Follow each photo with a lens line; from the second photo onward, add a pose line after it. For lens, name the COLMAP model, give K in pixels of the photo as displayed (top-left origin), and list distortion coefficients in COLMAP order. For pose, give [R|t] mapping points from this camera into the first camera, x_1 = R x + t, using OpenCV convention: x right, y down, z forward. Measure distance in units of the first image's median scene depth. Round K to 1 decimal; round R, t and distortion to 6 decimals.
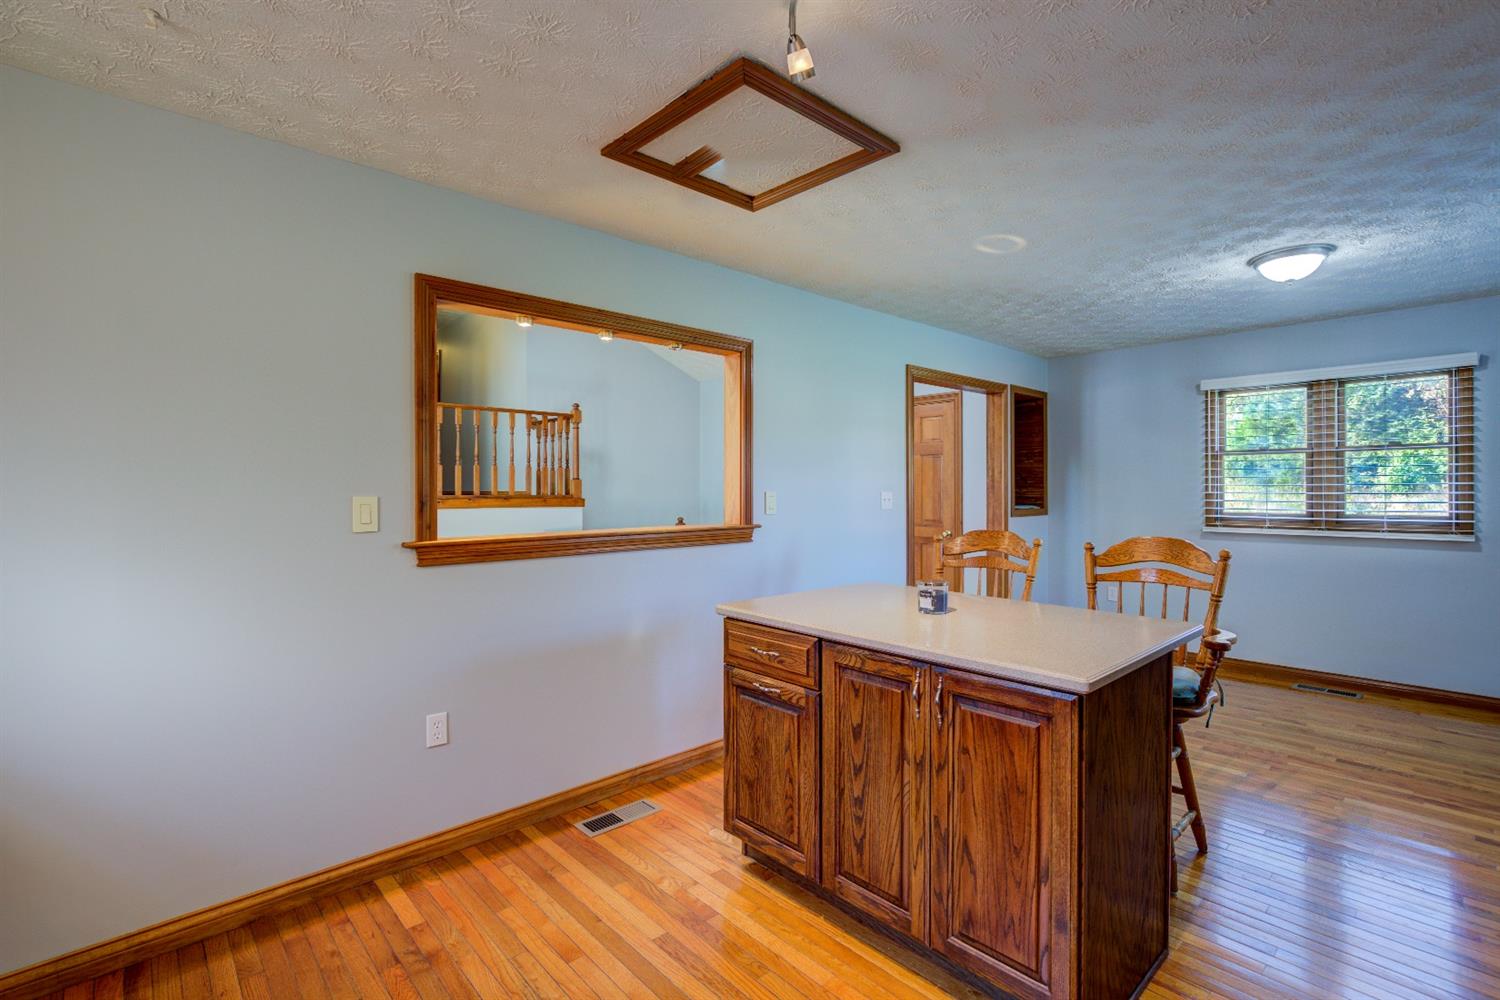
lens RADIAL K [[683.1, 0, 778.2], [0, 683.1, 489.8], [0, 0, 1]] dist [-0.026505, 0.007742]
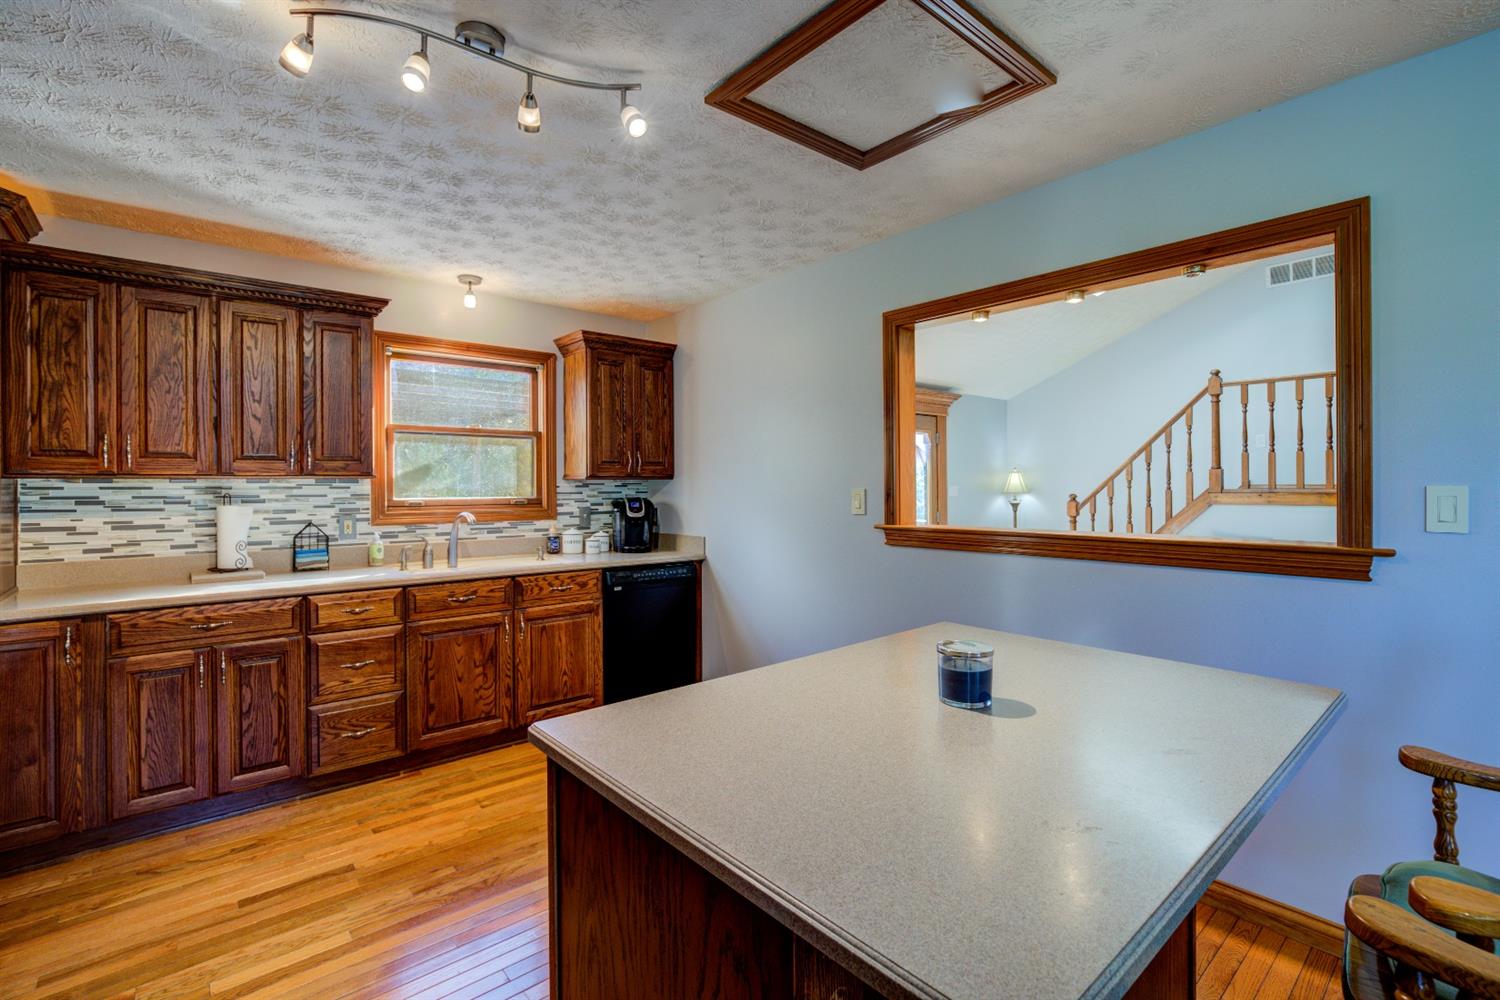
lens RADIAL K [[683.1, 0, 729.6], [0, 683.1, 484.1], [0, 0, 1]] dist [-0.026505, 0.007742]
pose [[-0.071411, 0.000918, -0.997447, 0.590338], [0.004225, 0.999991, 0.000618, -0.000842], [0.997438, -0.004170, -0.071414, 0.633283]]
